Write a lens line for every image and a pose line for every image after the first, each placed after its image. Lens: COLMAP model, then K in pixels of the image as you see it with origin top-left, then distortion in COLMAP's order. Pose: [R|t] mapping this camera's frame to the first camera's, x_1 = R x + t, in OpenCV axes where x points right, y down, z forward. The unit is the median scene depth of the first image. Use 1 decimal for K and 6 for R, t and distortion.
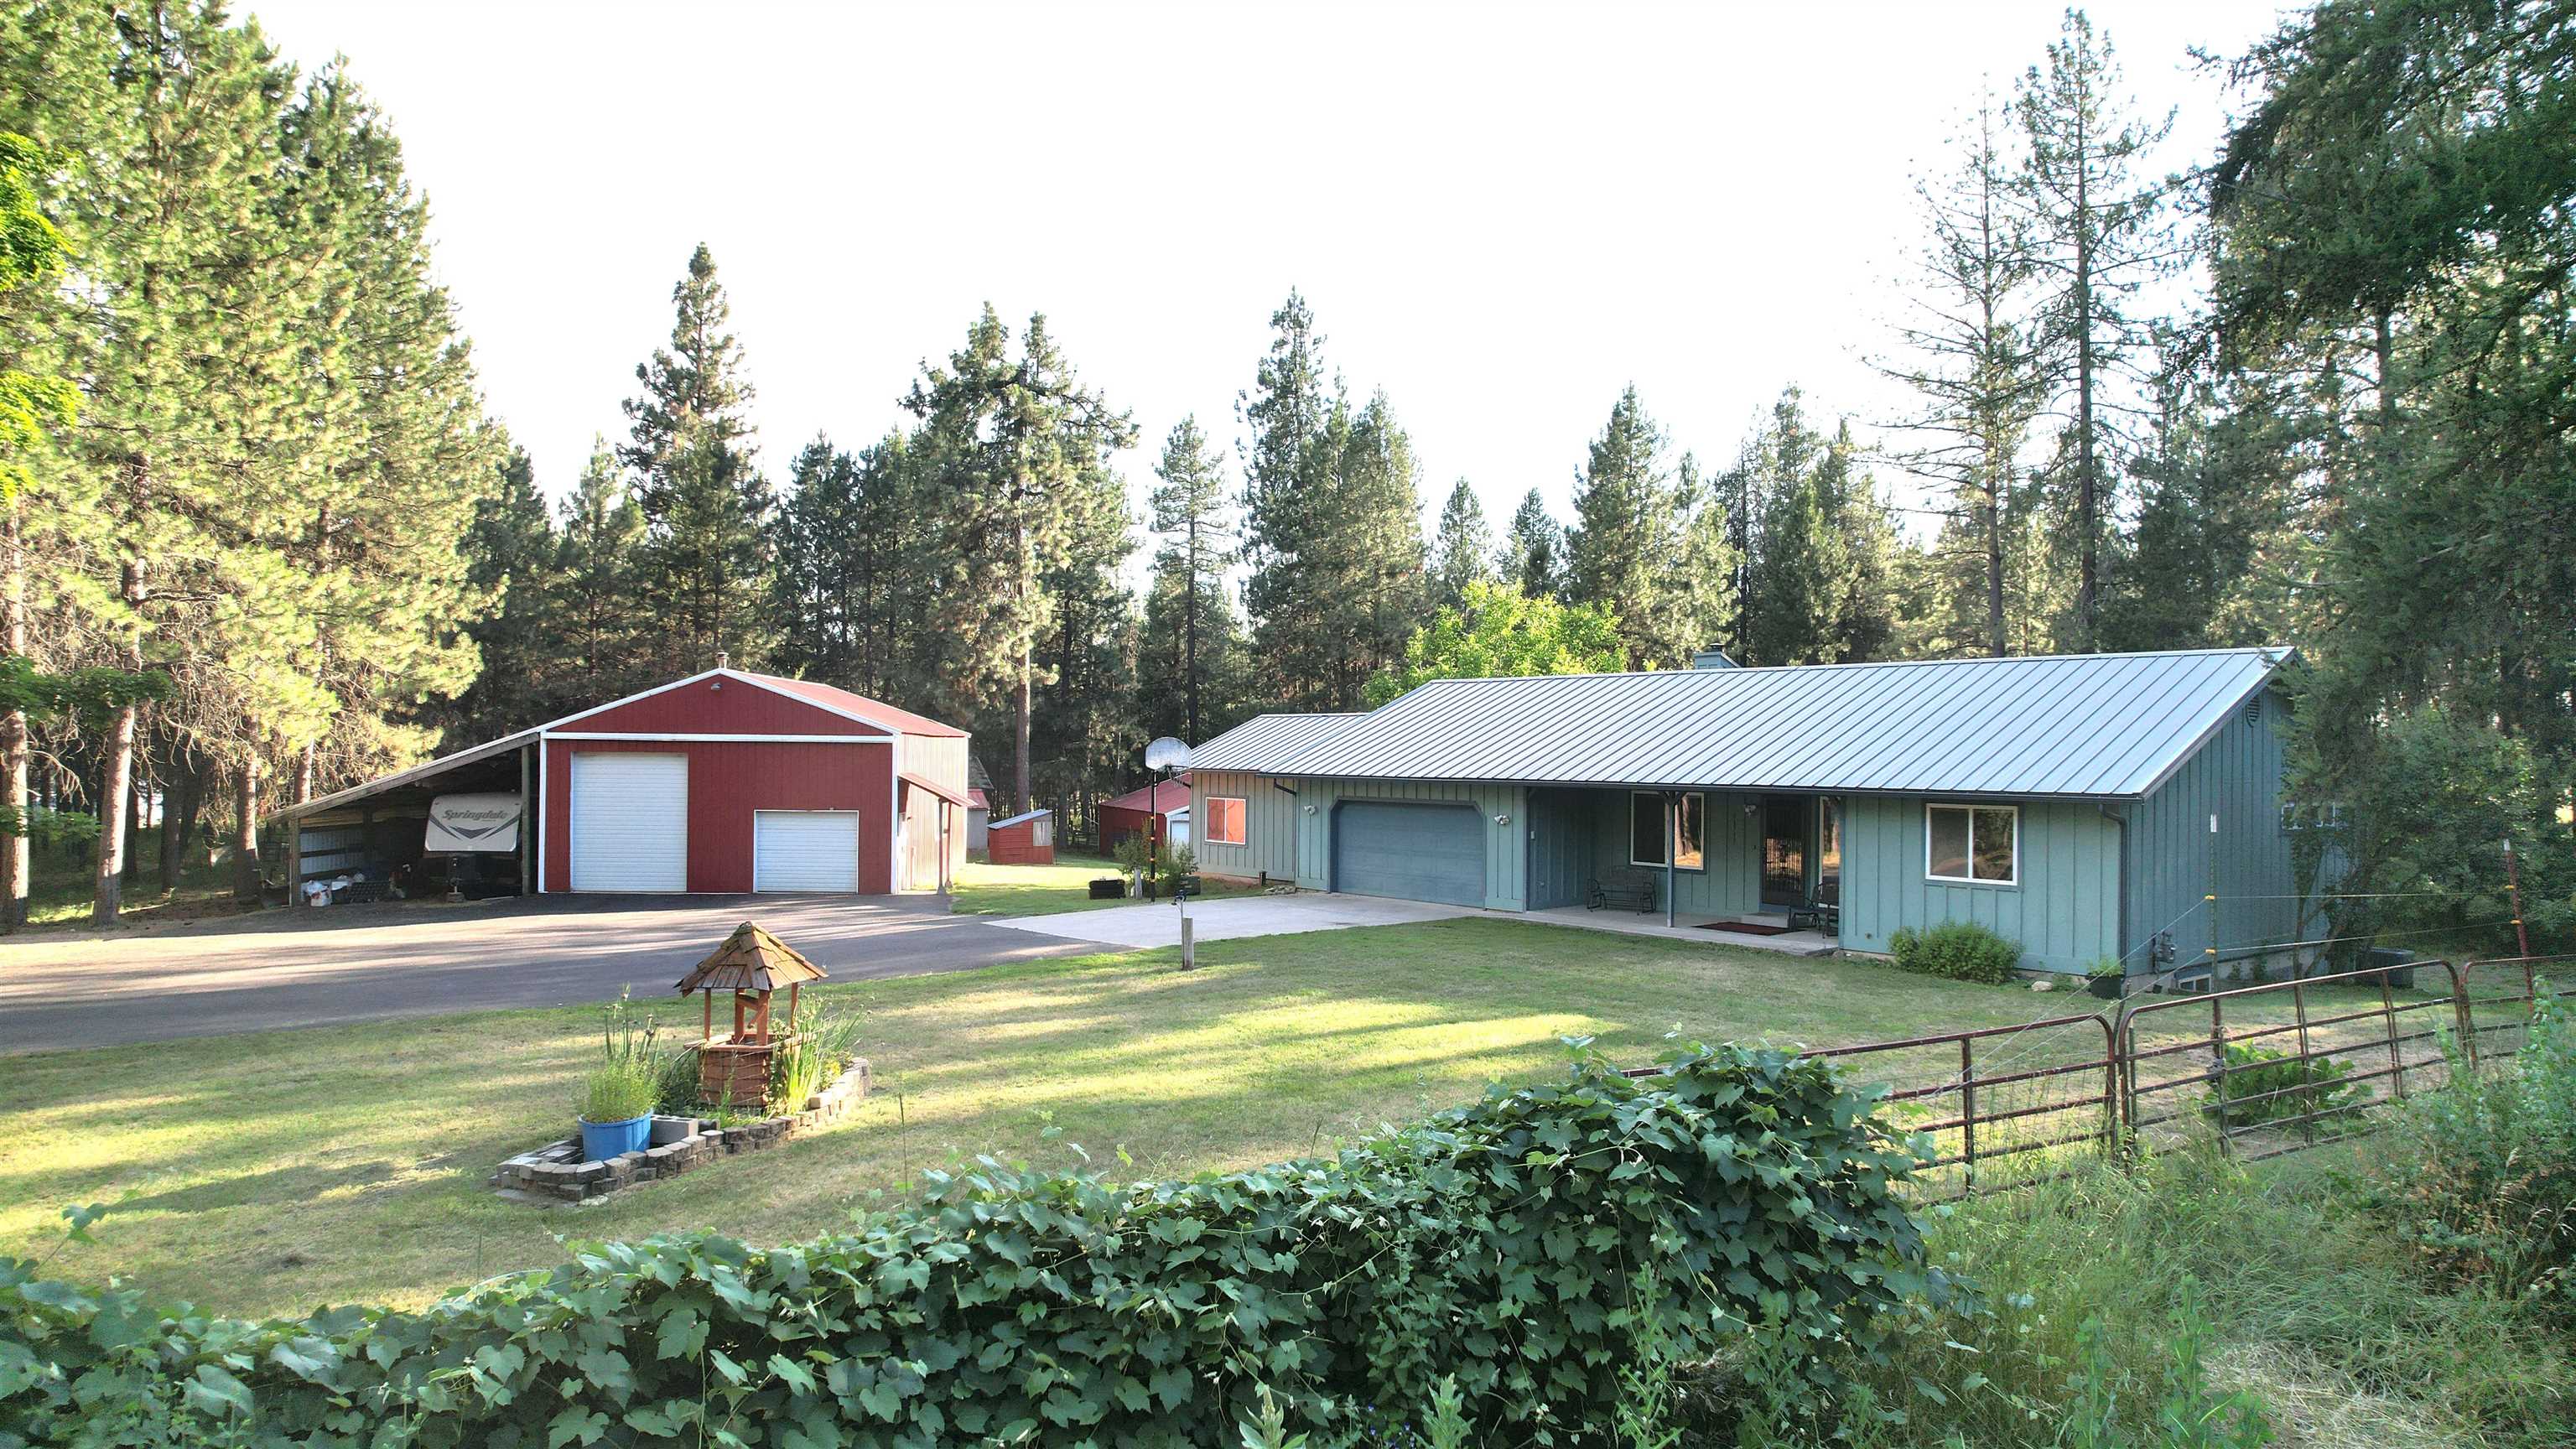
lens RADIAL K [[1635.9, 0, 1301.3], [0, 1635.9, 736.8], [0, 0, 1]] dist [-0.067028, 0.064058]
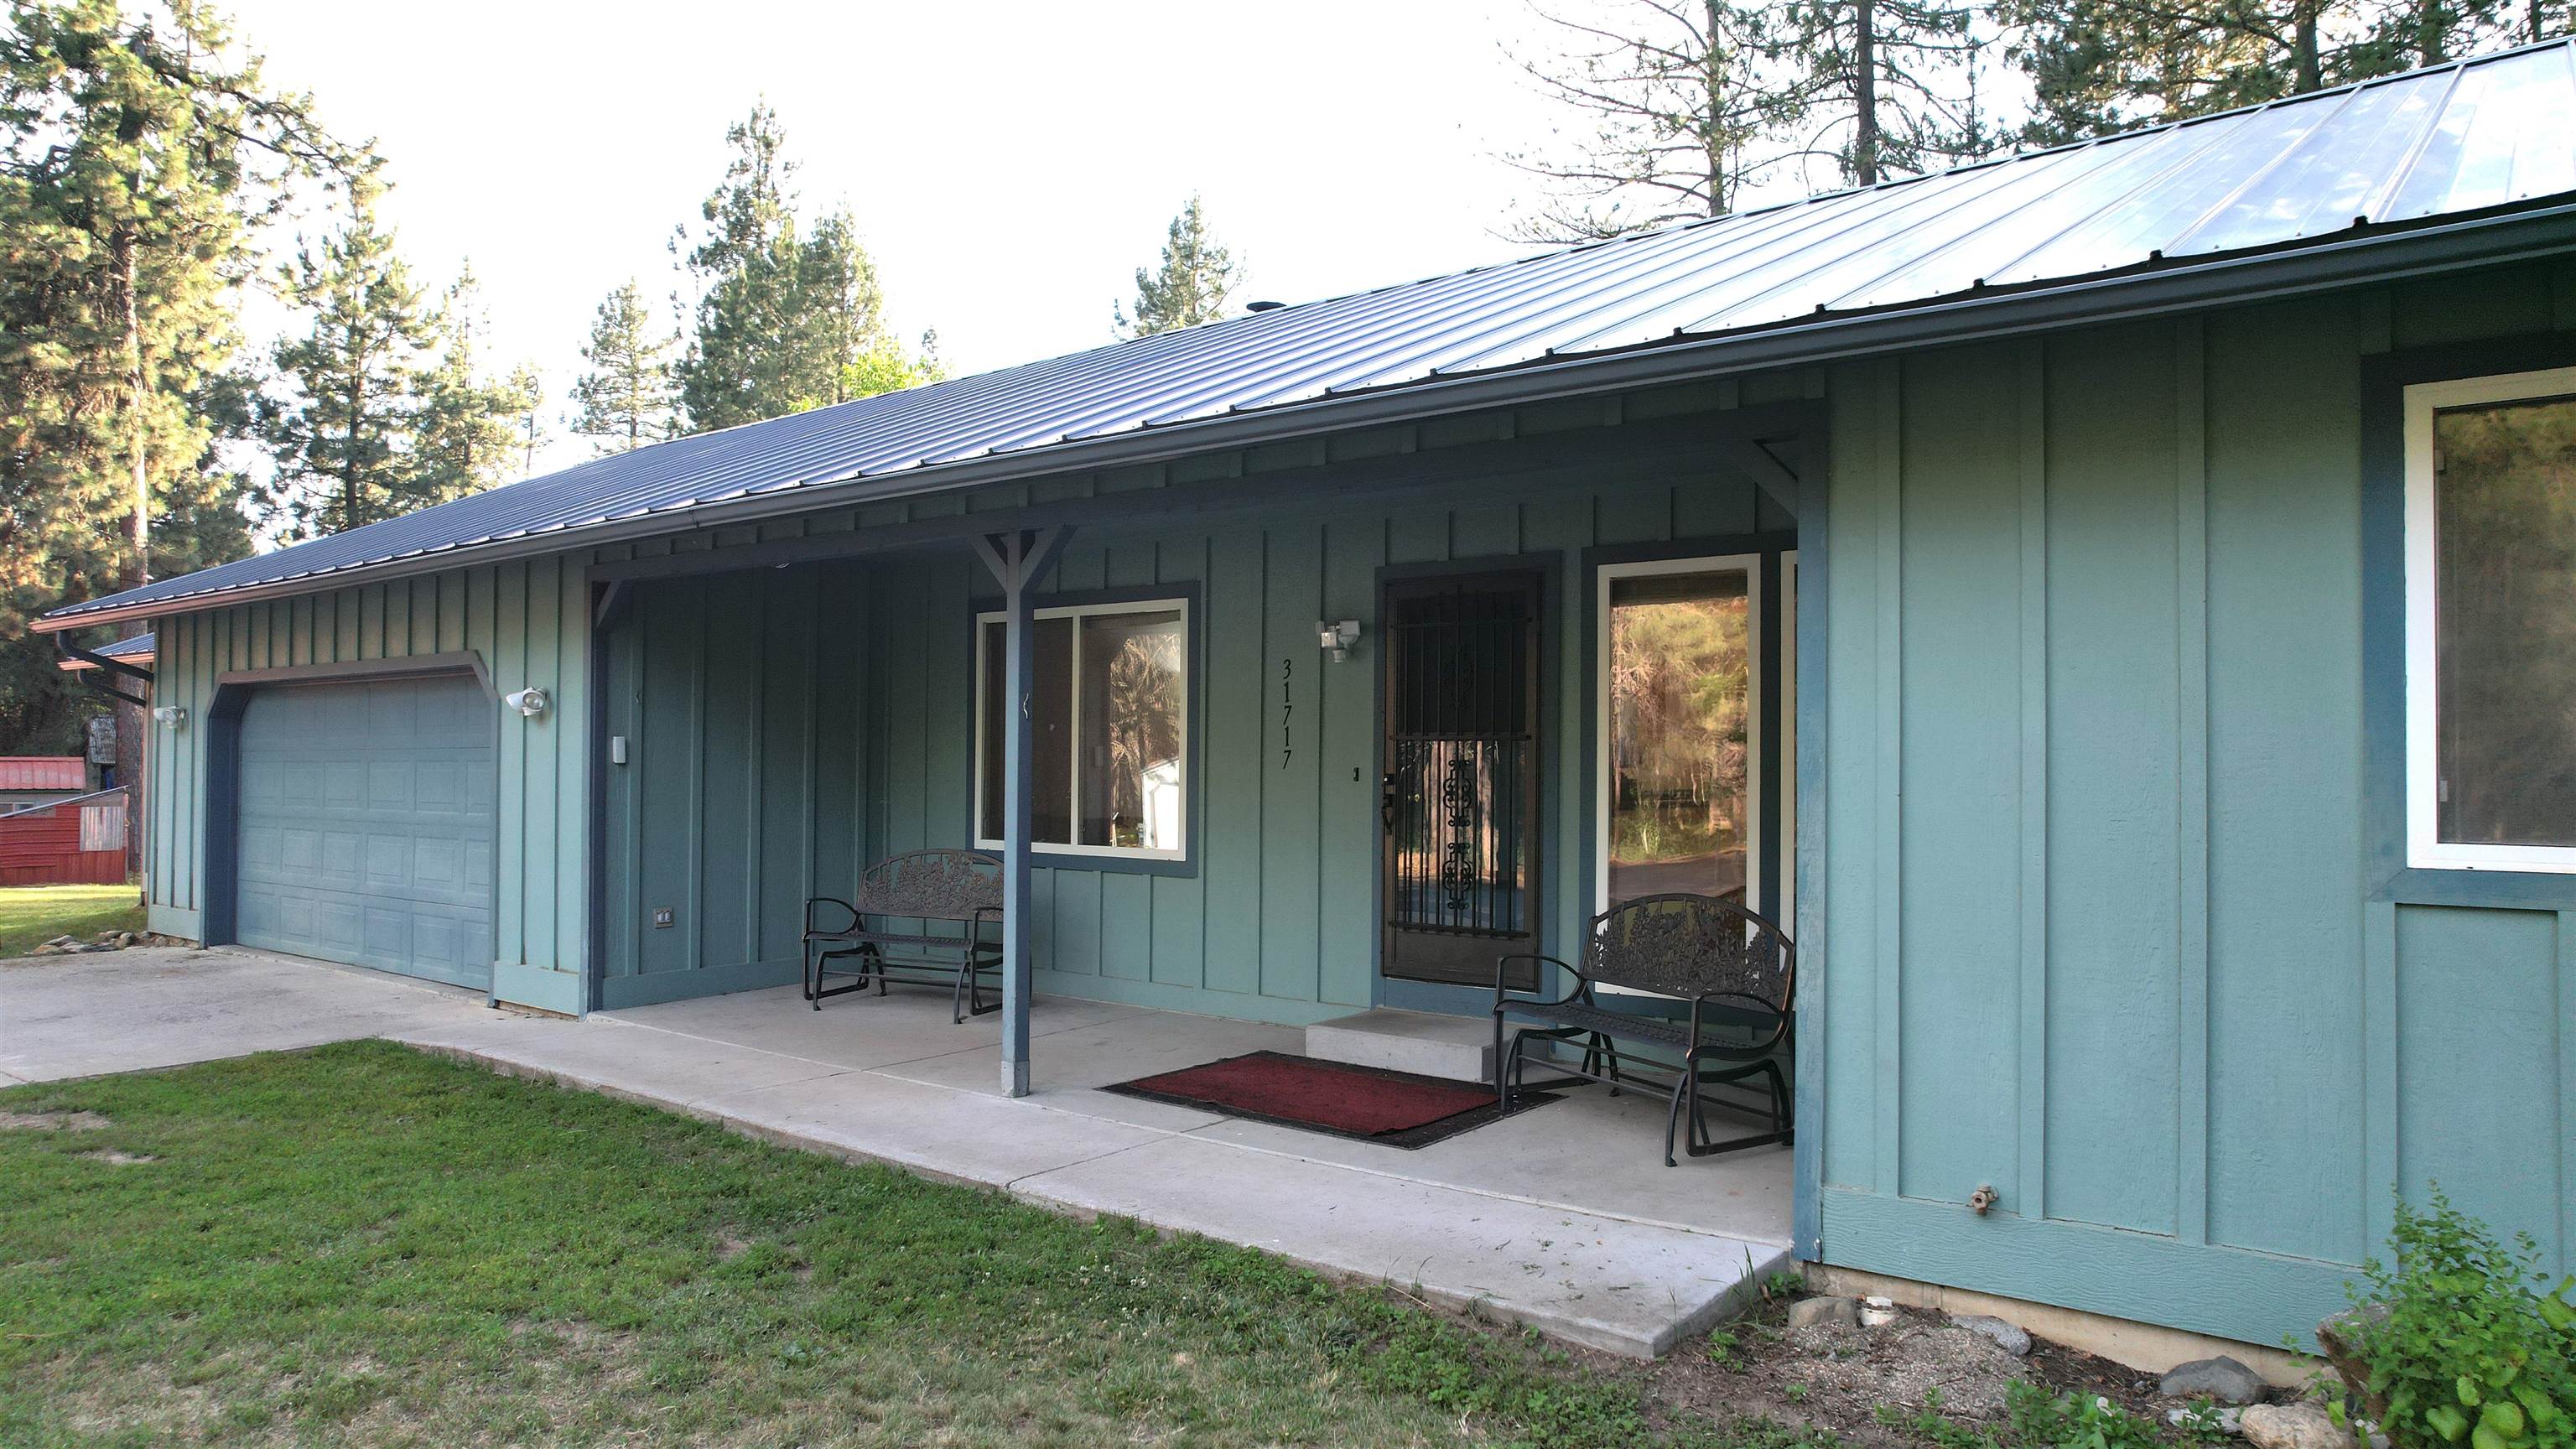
lens RADIAL K [[1635.9, 0, 1301.3], [0, 1635.9, 736.8], [0, 0, 1]] dist [-0.067028, 0.064058]
pose [[0.973361, 0.003515, 0.229251, 0.100505], [-0.001135, 0.999944, -0.010509, 0.031310], [-0.229275, 0.009969, 0.973311, 0.355884]]
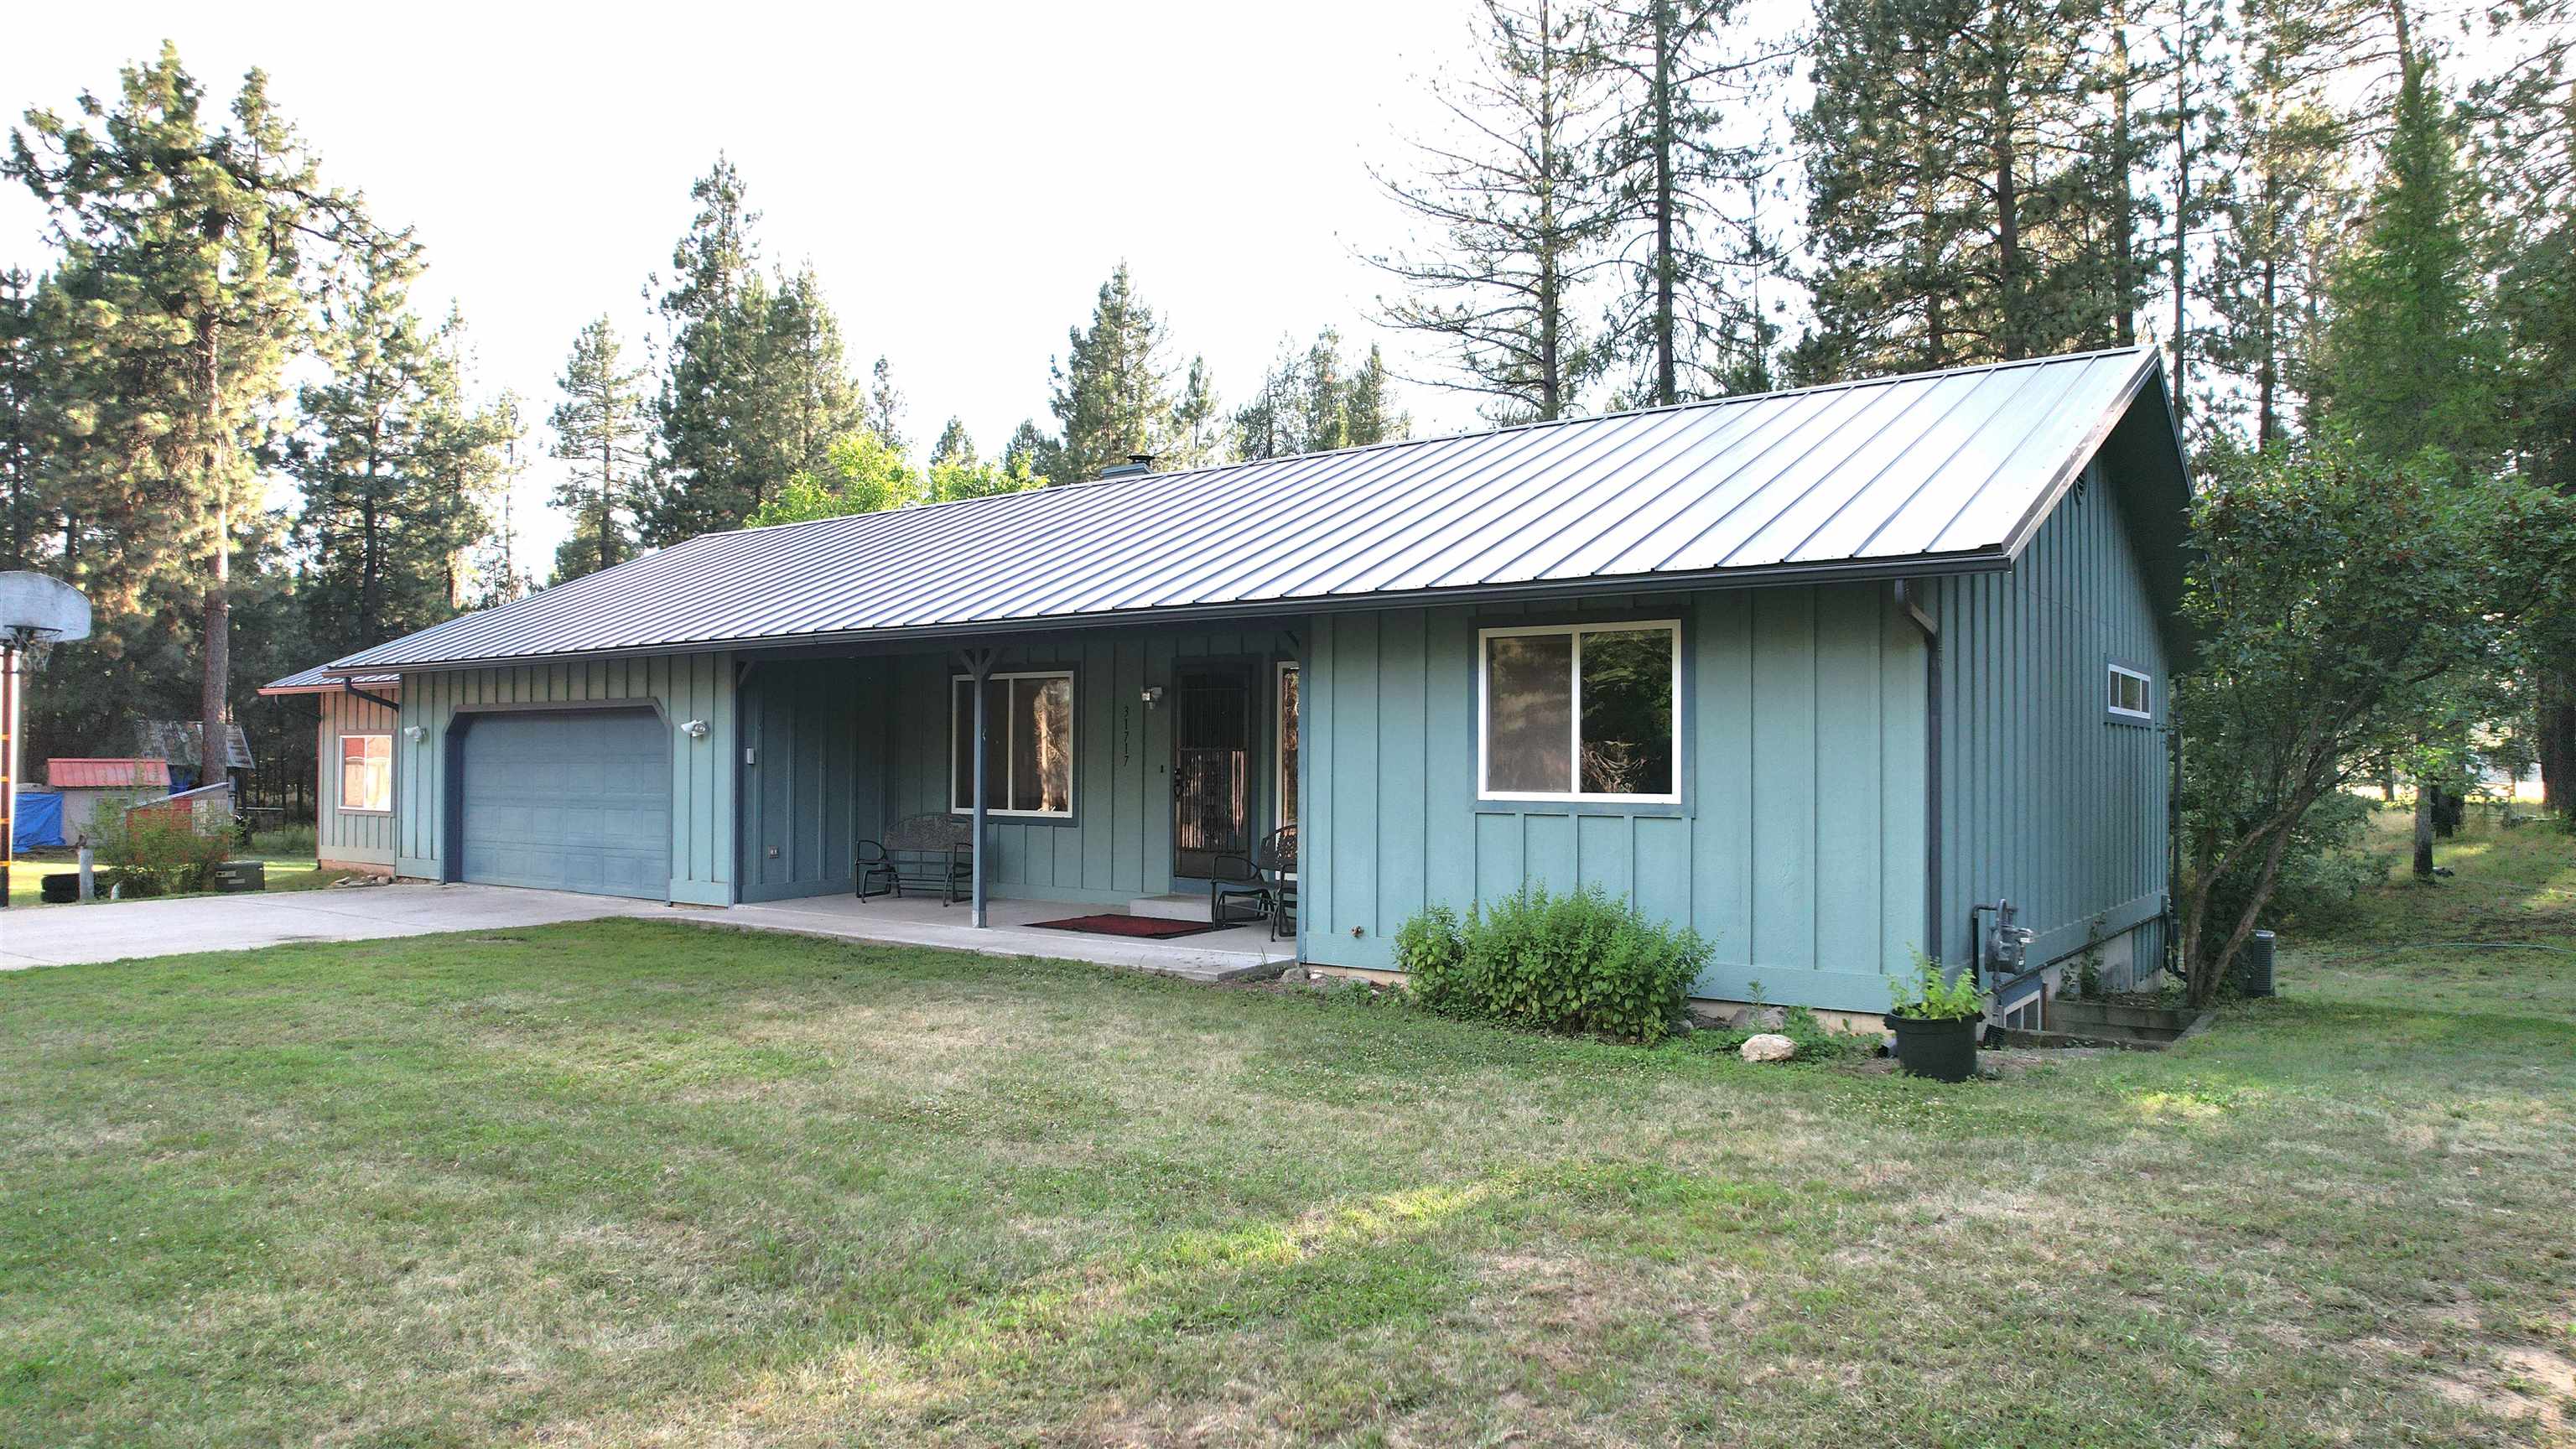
lens RADIAL K [[1635.9, 0, 1301.3], [0, 1635.9, 736.8], [0, 0, 1]] dist [-0.067028, 0.064058]
pose [[0.965003, 0.002471, 0.262228, 0.090459], [0.000076, 0.999953, -0.009705, 0.030466], [-0.262239, 0.009385, 0.964957, 0.237507]]
